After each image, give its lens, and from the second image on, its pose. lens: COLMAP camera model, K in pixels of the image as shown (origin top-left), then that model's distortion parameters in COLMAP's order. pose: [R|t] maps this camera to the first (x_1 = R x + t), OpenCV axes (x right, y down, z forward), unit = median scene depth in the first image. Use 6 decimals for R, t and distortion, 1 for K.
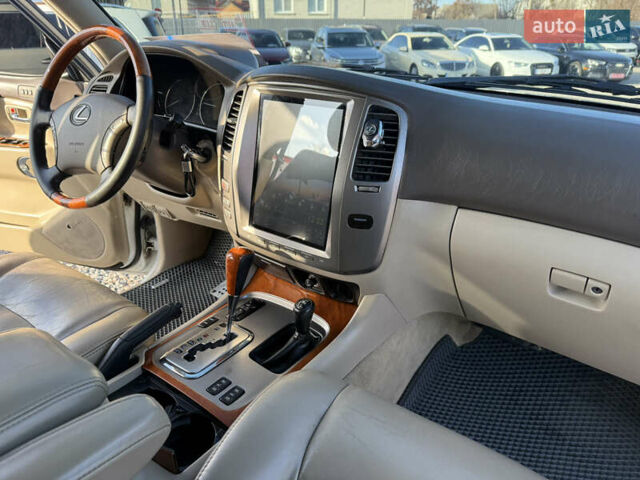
lens RADIAL K [[457.7, 0, 319.7], [0, 457.7, 236.9], [0, 0, 1]] dist [0.113905, -0.178050]
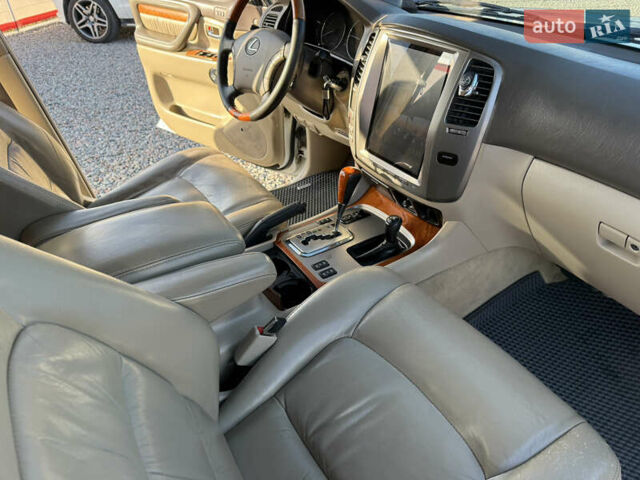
lens RADIAL K [[457.7, 0, 319.7], [0, 457.7, 236.9], [0, 0, 1]] dist [0.113905, -0.178050]
pose [[0.934473, 0.181397, -0.306357, 0.158043], [-0.122573, 0.971785, 0.201521, -0.032379], [0.334268, -0.150765, 0.930341, -0.226332]]
